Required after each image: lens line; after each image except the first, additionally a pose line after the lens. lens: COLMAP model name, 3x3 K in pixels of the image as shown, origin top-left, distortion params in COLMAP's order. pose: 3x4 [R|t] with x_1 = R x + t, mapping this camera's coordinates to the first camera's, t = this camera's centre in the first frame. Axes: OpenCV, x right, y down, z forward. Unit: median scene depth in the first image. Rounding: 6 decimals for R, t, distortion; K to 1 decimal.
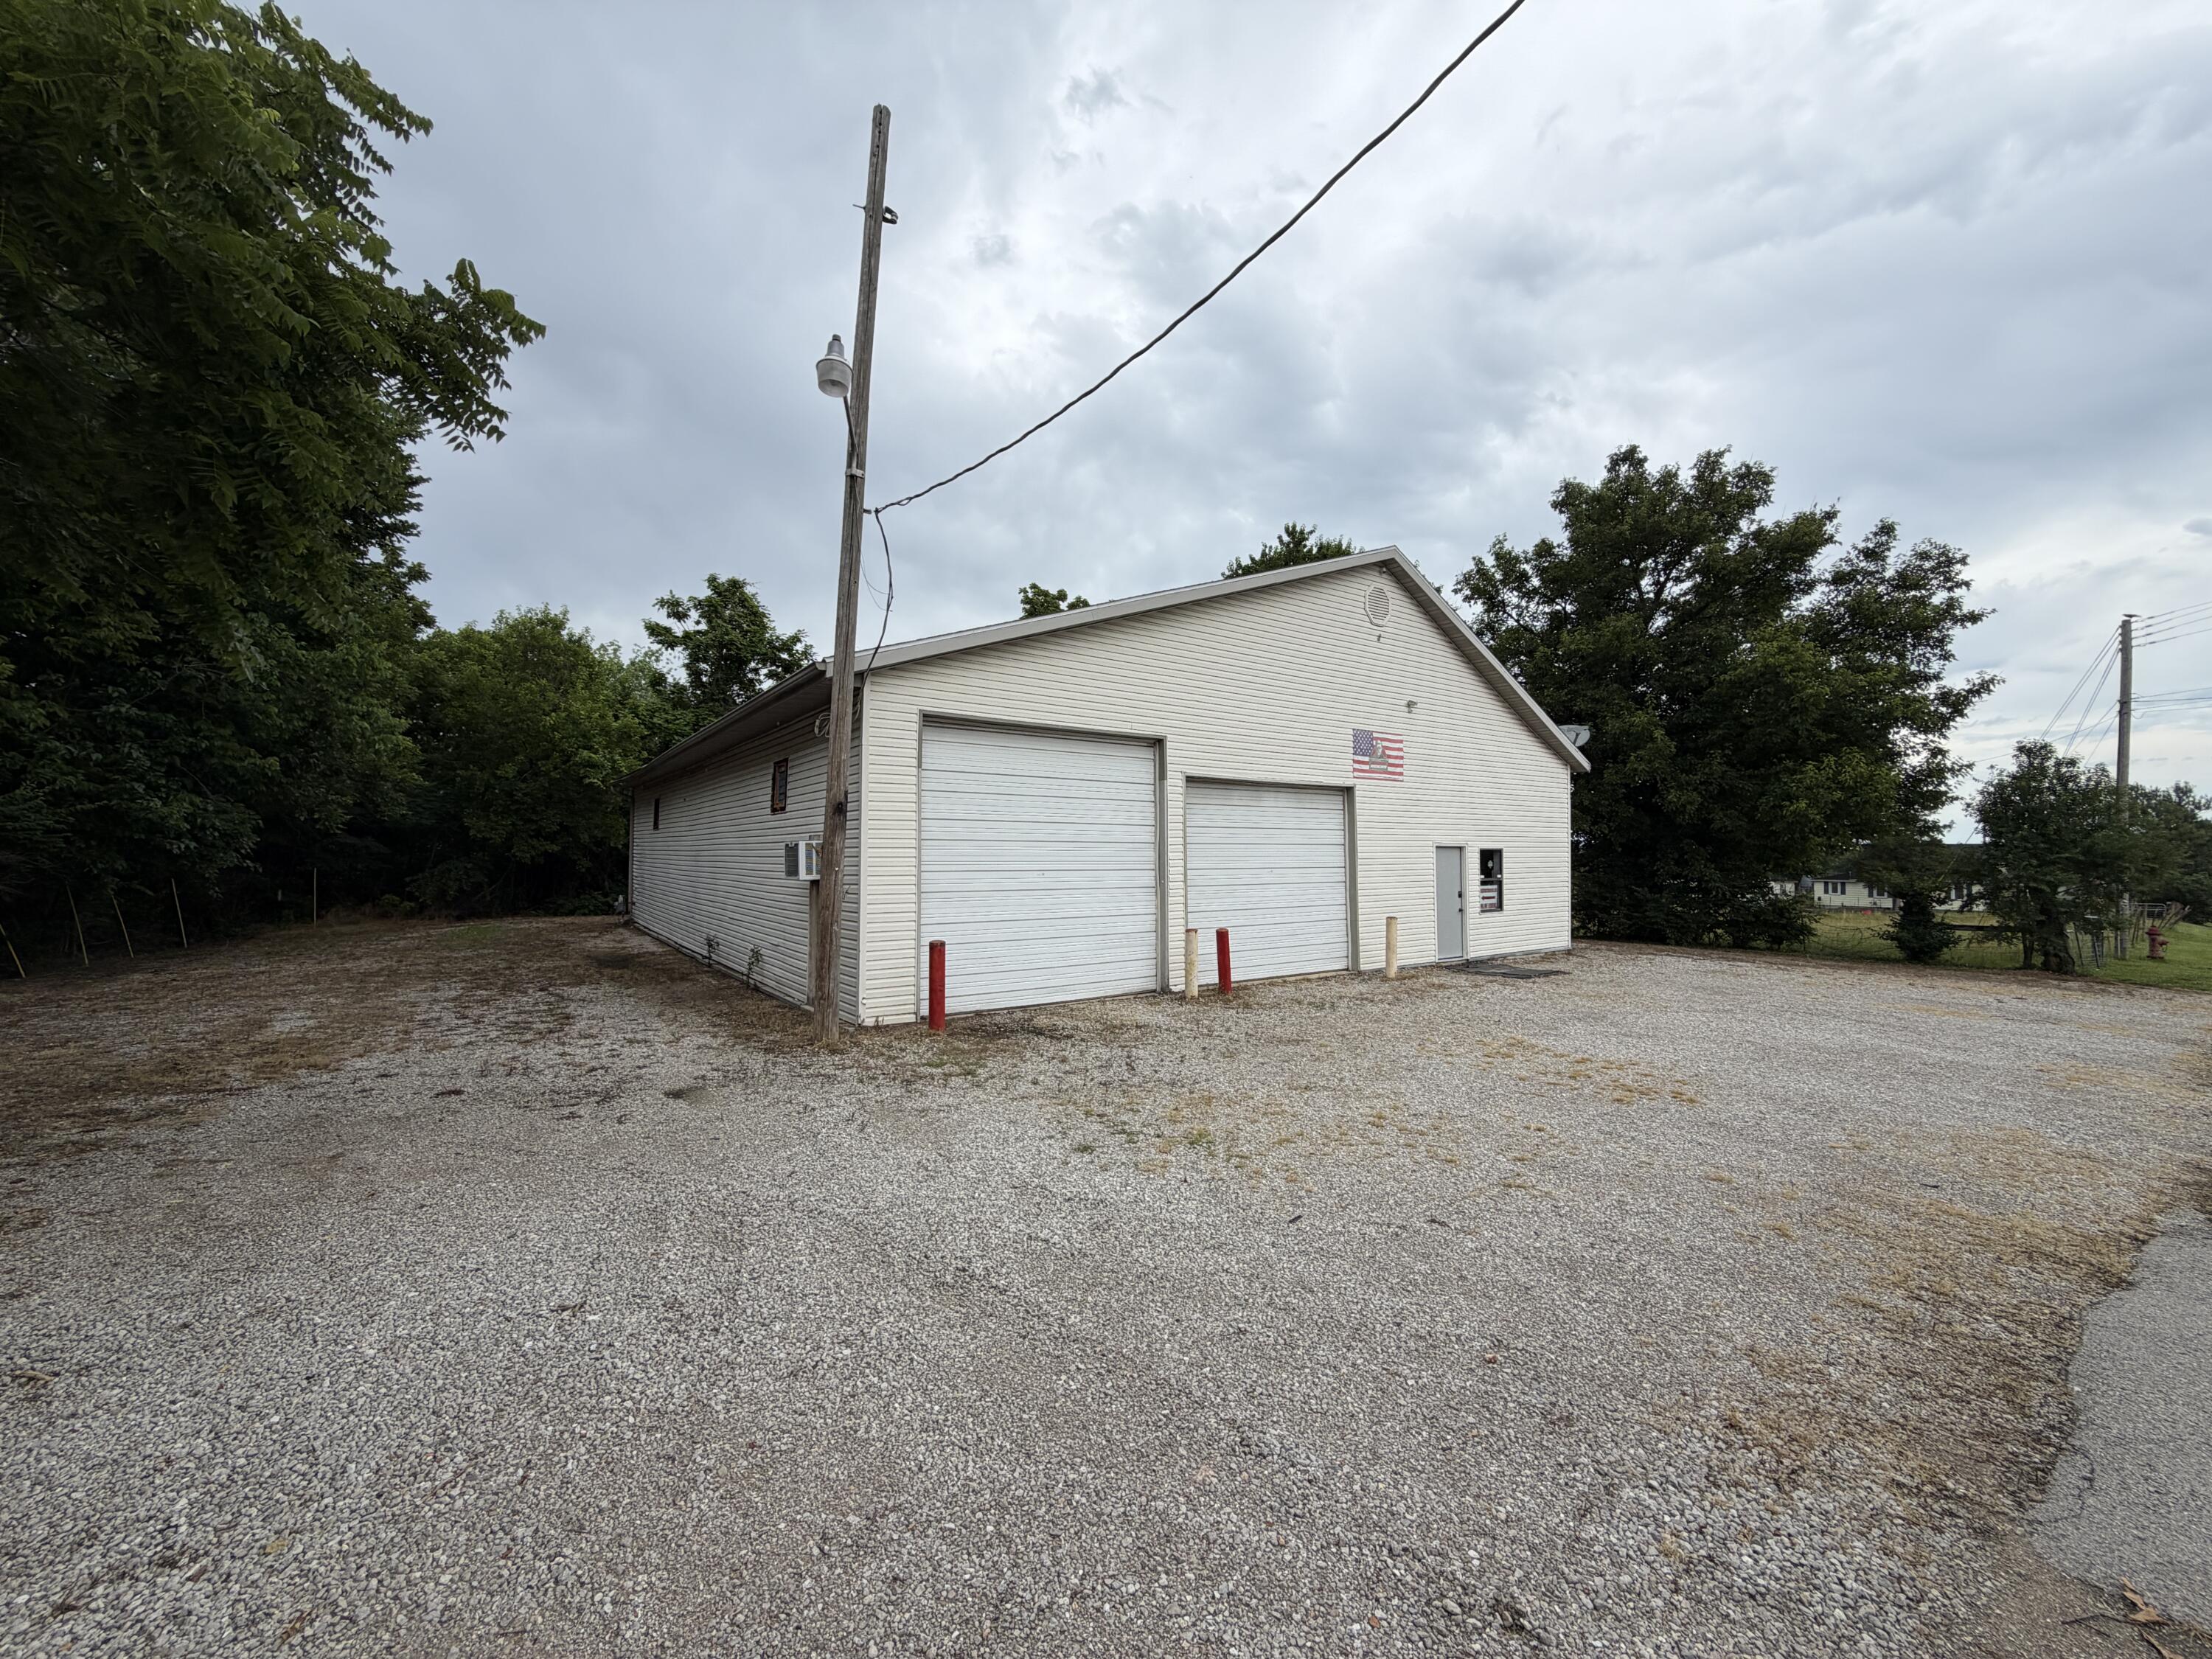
lens RADIAL K [[886.4, 0, 1103.0], [0, 886.4, 830.0], [0, 0, 1]] dist [-0.001469, -0.000300]
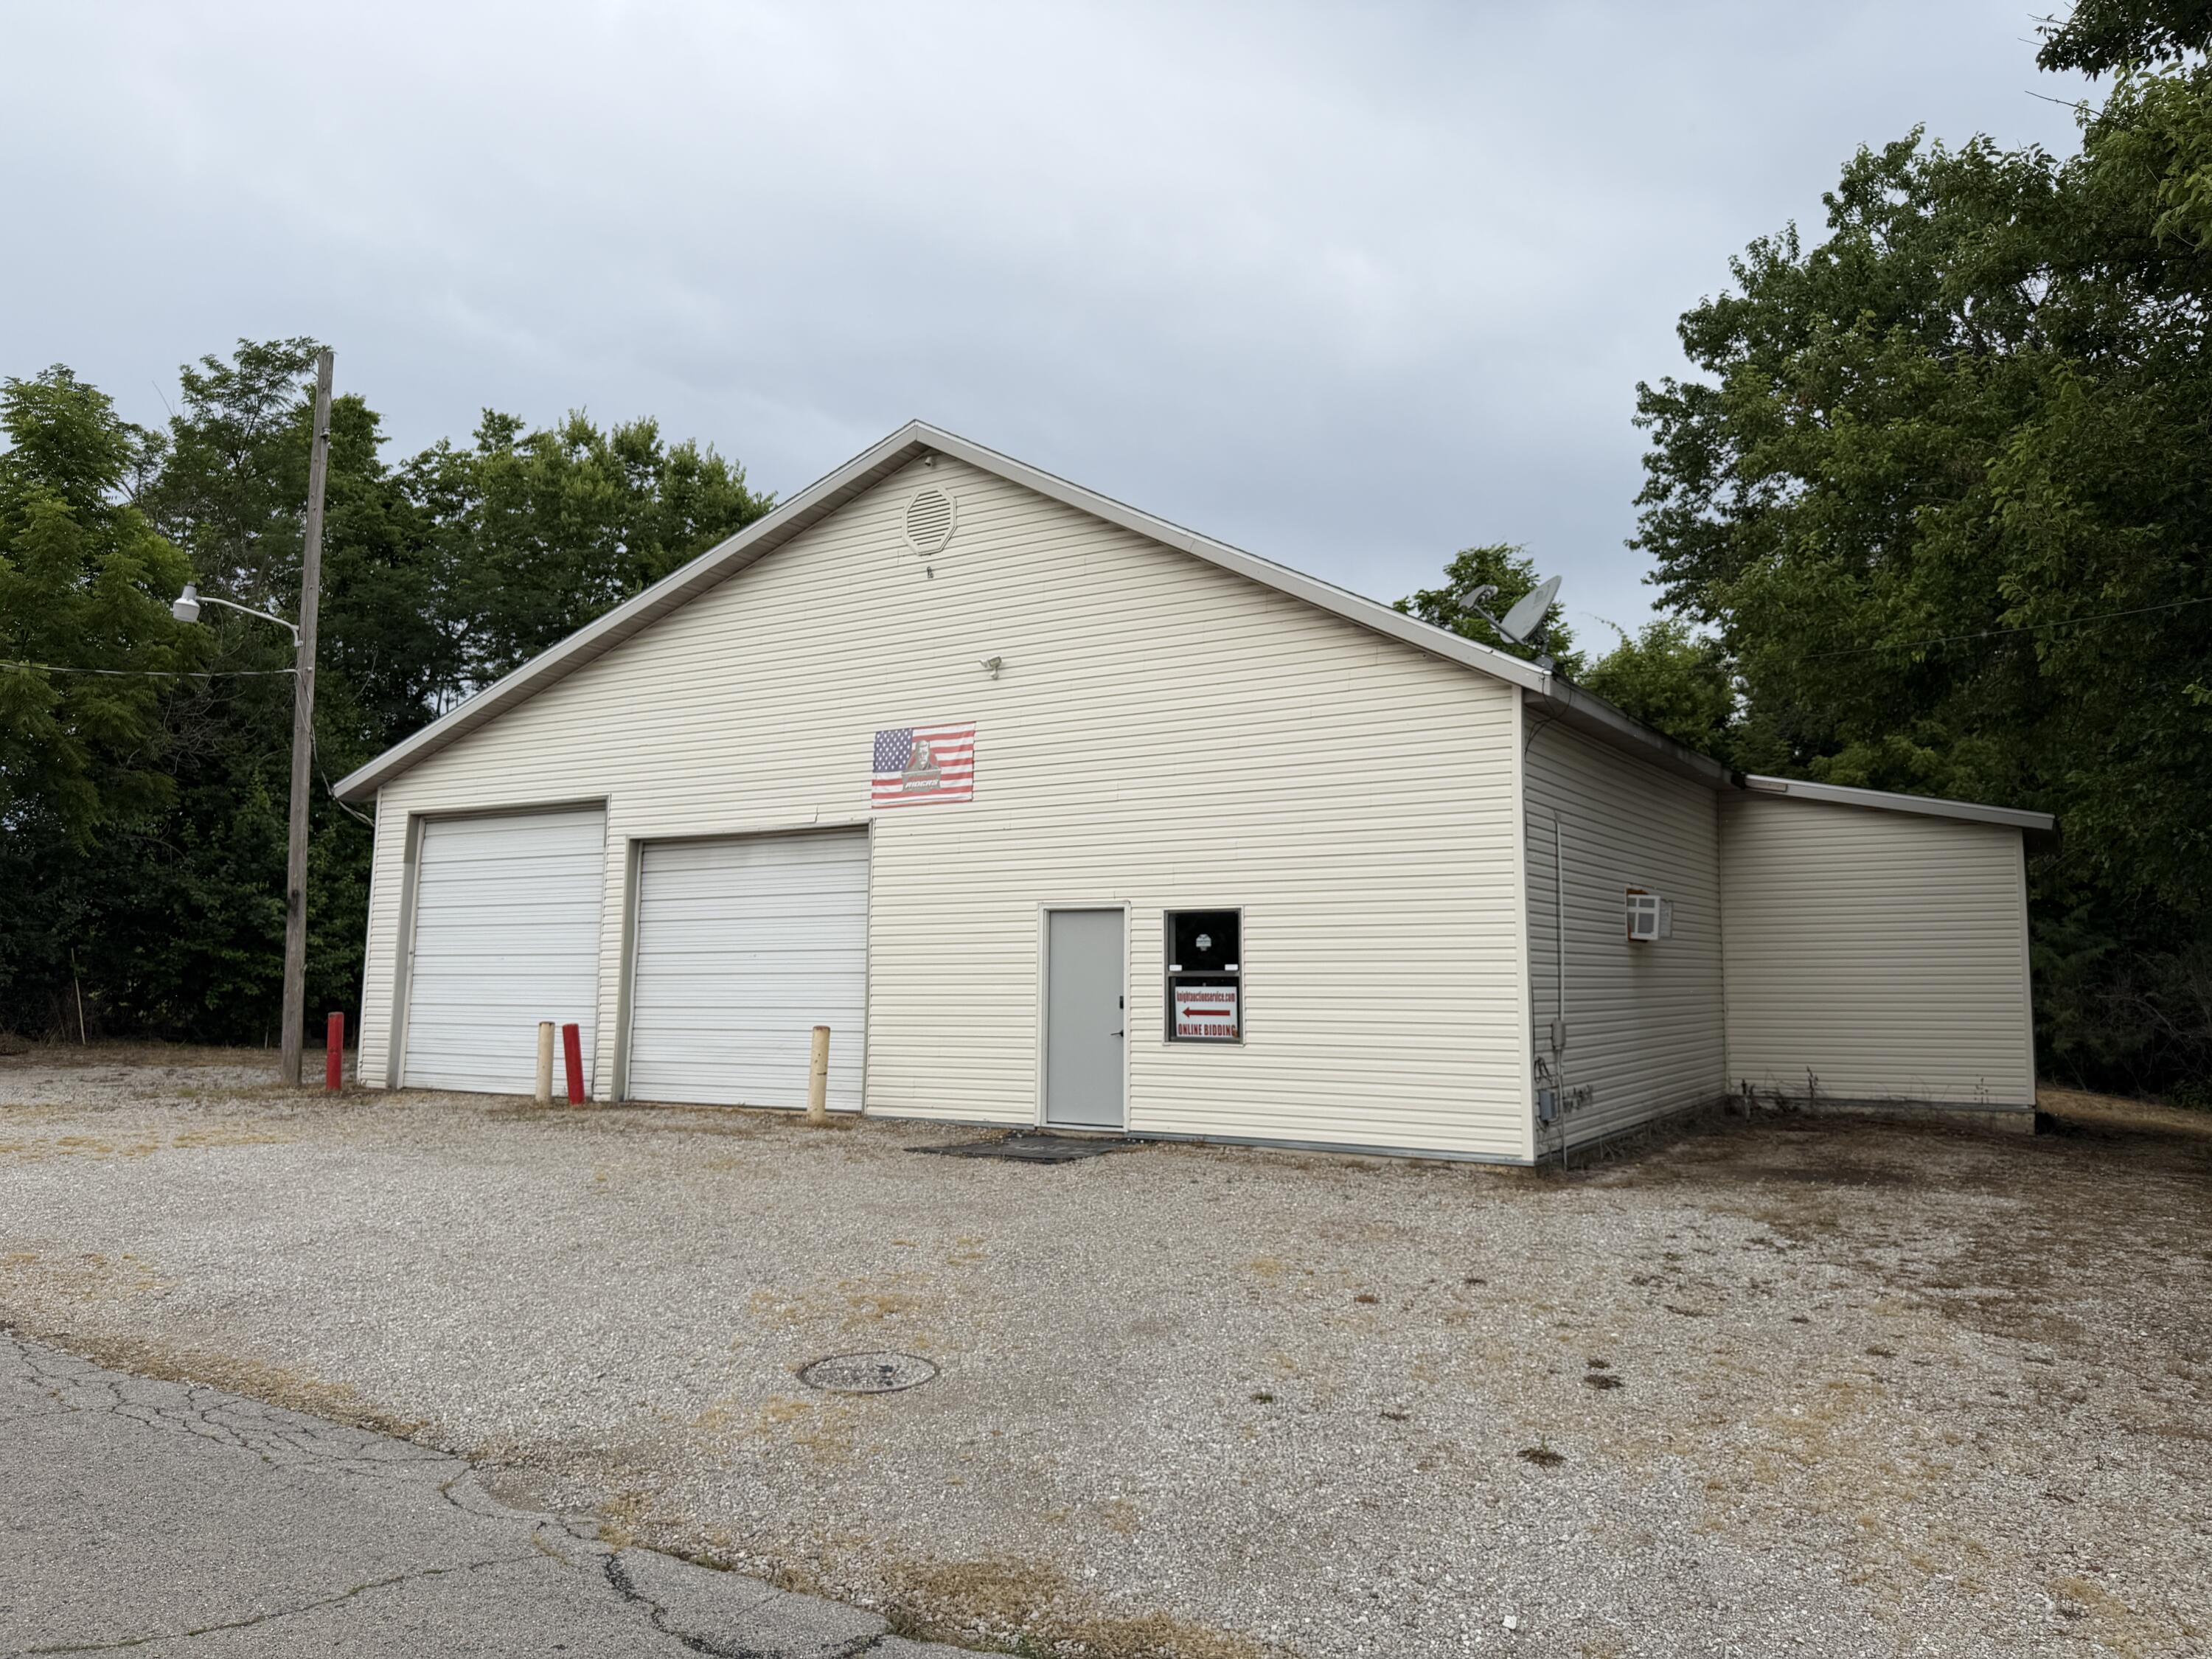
lens RADIAL K [[1573.0, 0, 1106.0], [0, 1573.0, 829.5], [0, 0, 1]] dist [0.145183, -0.250430]
pose [[0.391319, -0.081316, -0.916655, 1.384489], [0.031477, 0.996688, -0.074978, 0.046364], [0.919716, 0.000486, 0.392583, 0.706390]]
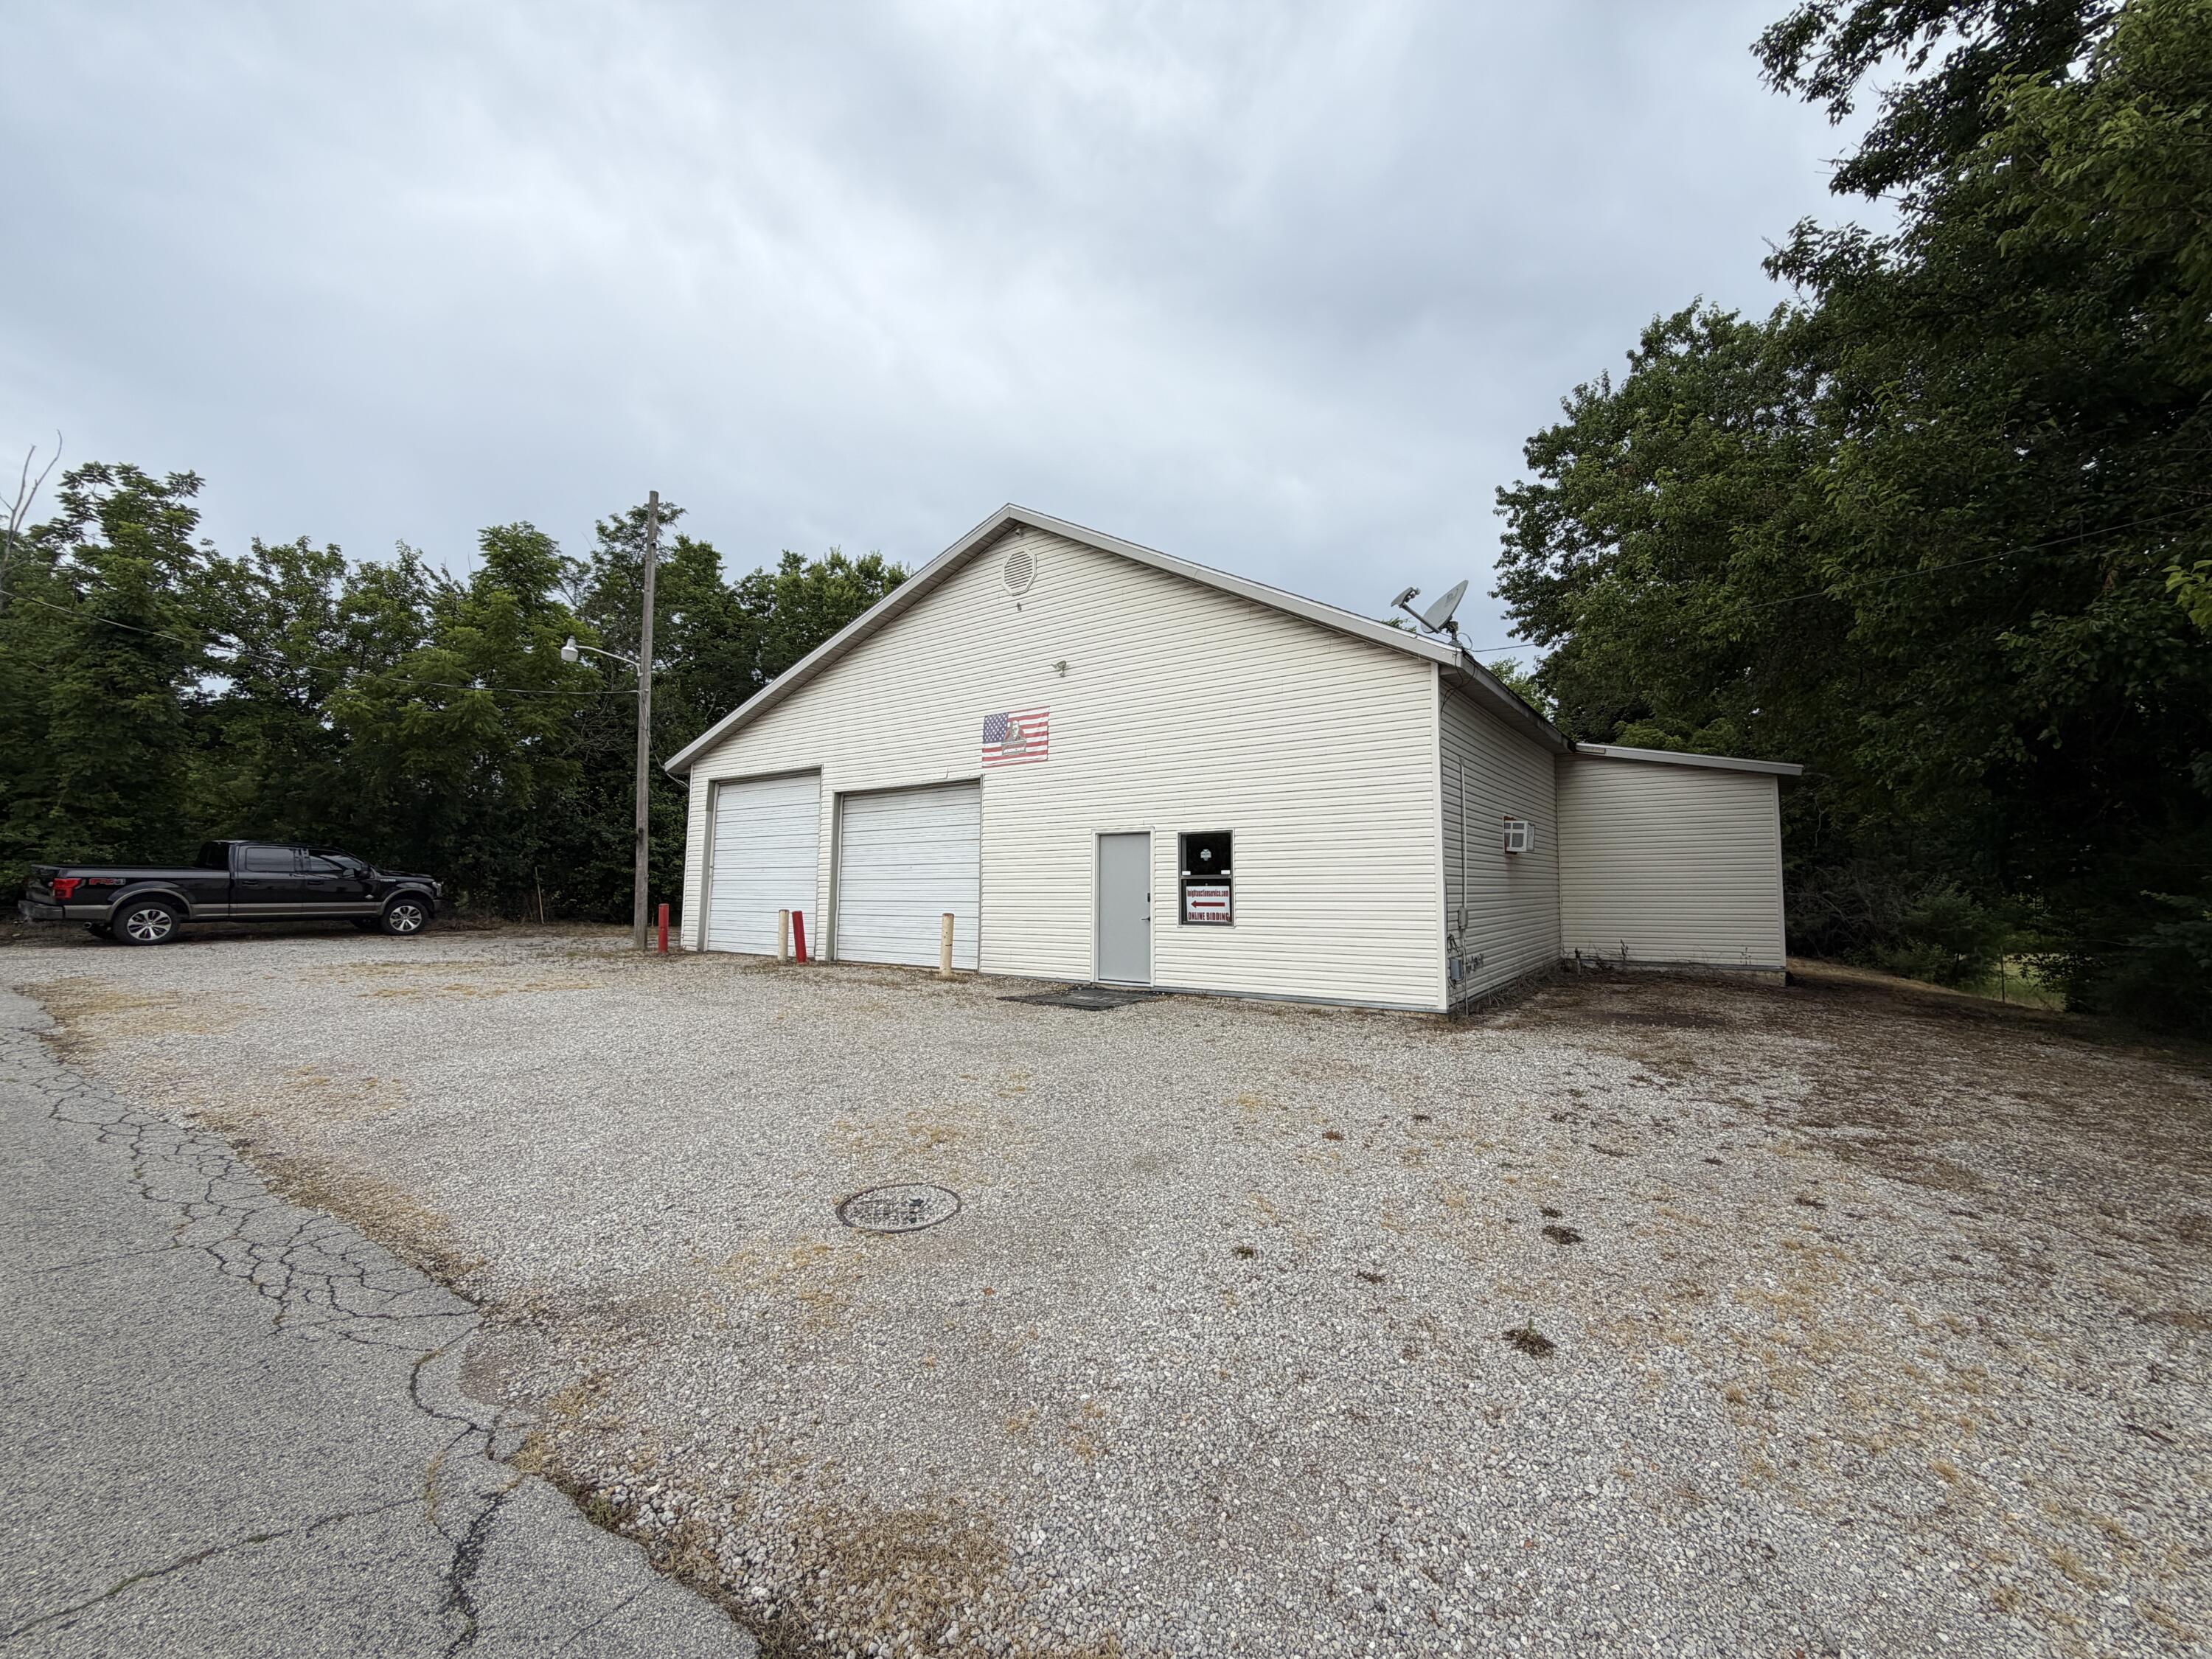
lens RADIAL K [[886.4, 0, 1103.0], [0, 886.4, 830.0], [0, 0, 1]] dist [-0.001469, -0.000300]
pose [[0.330646, -0.058709, -0.941927, 1.210152], [0.034154, 0.998154, -0.050224, 0.059171], [0.943137, -0.015564, 0.332041, 0.803050]]
